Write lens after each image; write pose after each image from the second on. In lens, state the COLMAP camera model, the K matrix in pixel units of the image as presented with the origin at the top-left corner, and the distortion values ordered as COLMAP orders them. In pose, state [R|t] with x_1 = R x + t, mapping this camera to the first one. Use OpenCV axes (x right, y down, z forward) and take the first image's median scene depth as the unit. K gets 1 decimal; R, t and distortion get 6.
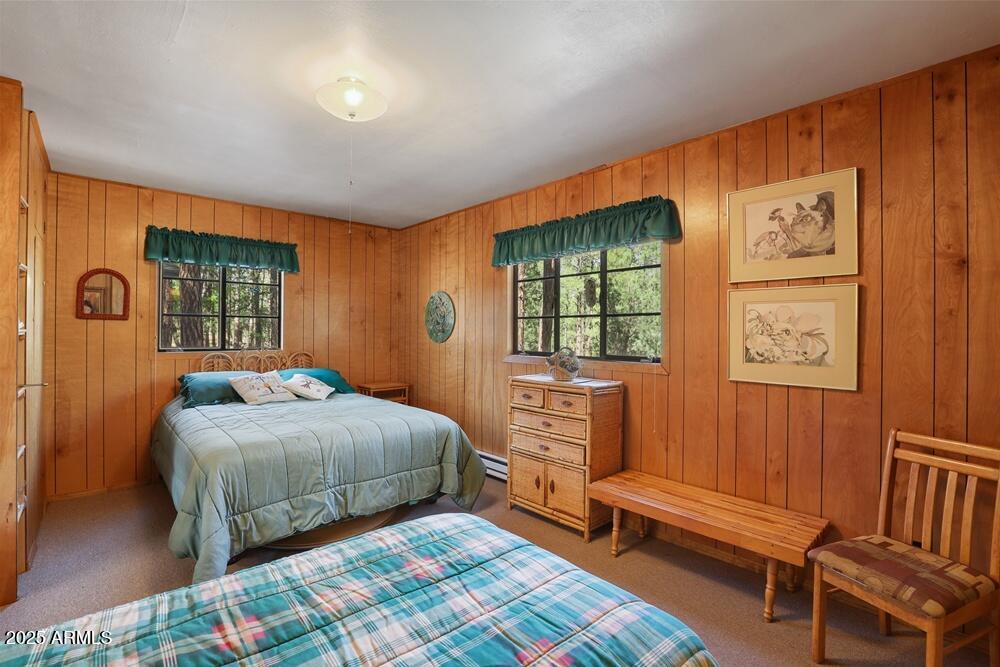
lens RADIAL K [[455.9, 0, 500.0], [0, 455.9, 333.5], [0, 0, 1]] dist [-0.048011, -0.000010]
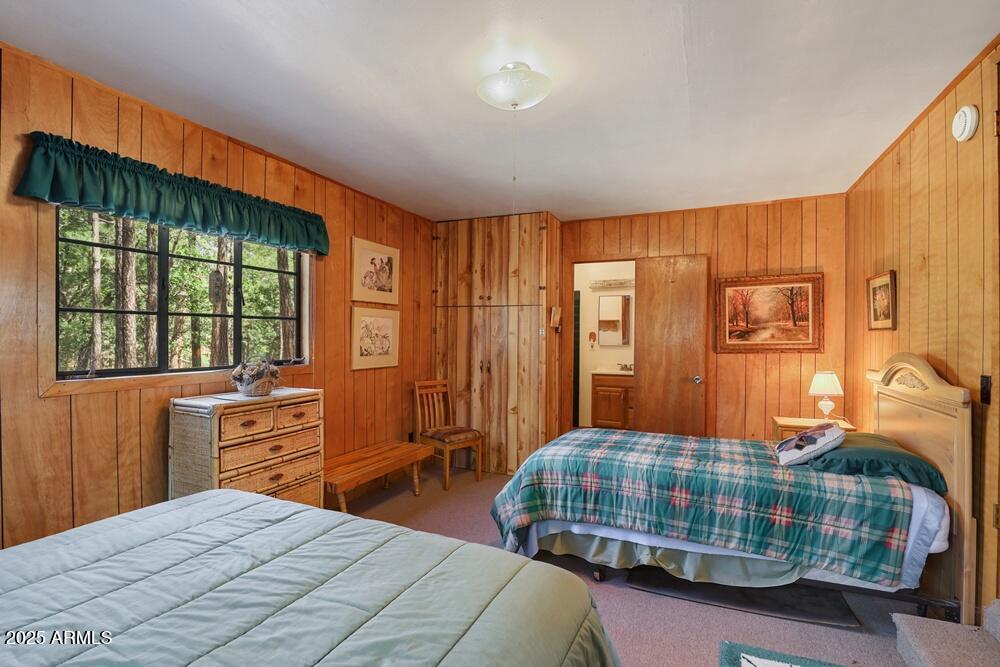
lens RADIAL K [[455.9, 0, 500.0], [0, 455.9, 333.5], [0, 0, 1]] dist [-0.048011, -0.000010]
pose [[-0.401601, -0.006175, 0.915794, -0.978646], [-0.008537, 0.999959, 0.002999, -0.018041], [-0.915775, -0.006614, -0.401637, 1.162799]]
